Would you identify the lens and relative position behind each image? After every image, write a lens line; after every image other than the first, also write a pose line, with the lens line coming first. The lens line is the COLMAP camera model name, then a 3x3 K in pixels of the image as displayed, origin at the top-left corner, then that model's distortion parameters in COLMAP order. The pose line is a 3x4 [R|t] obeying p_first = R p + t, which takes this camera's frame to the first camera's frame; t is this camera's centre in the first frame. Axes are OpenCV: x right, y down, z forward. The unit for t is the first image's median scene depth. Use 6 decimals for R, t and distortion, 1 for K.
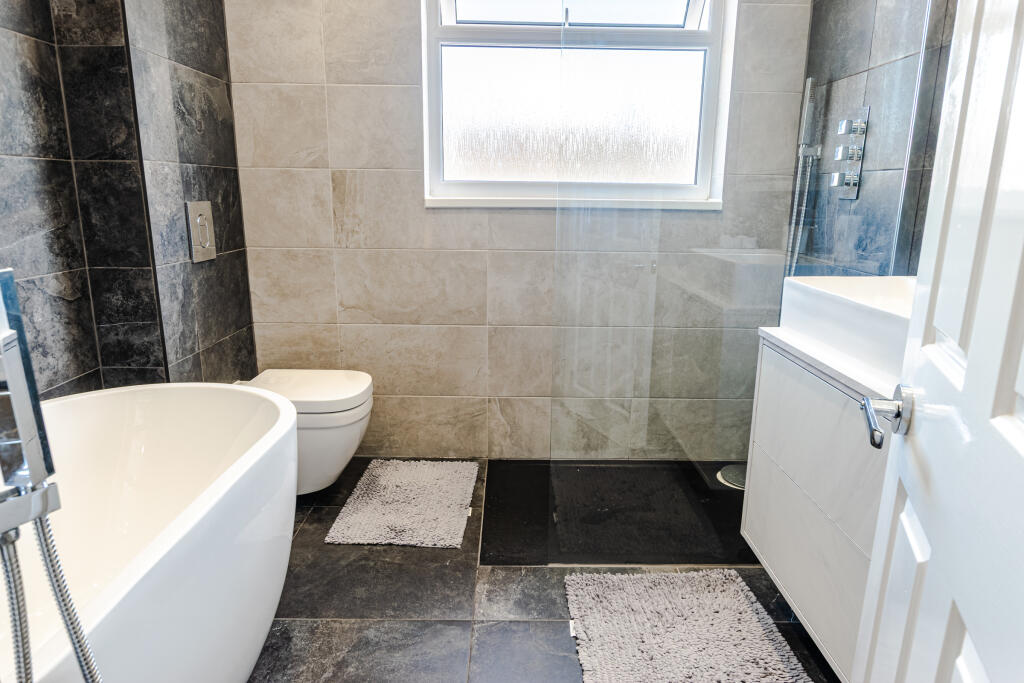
lens RADIAL K [[635.5, 0, 512.0], [0, 635.5, 341.5], [0, 0, 1]] dist [0.002270, 0.000823]
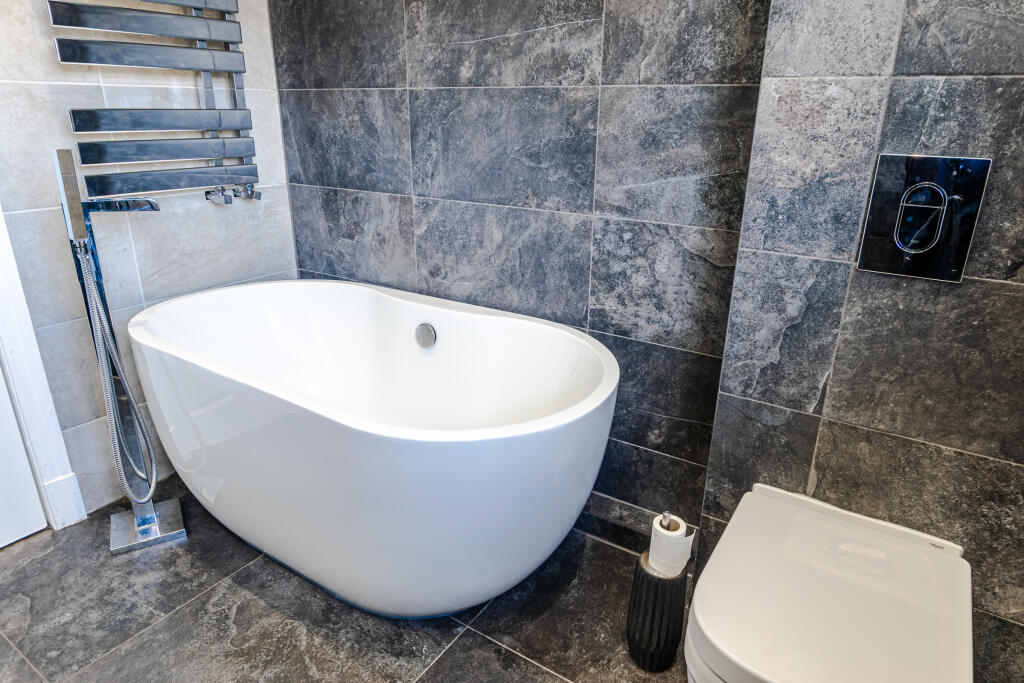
lens RADIAL K [[635.5, 0, 512.0], [0, 635.5, 341.5], [0, 0, 1]] dist [0.002270, 0.000823]
pose [[-0.550970, 0.272296, -0.788852, 0.121618], [-0.209647, 0.869794, 0.446662, -0.300869], [0.807762, 0.411478, -0.422144, 1.225615]]
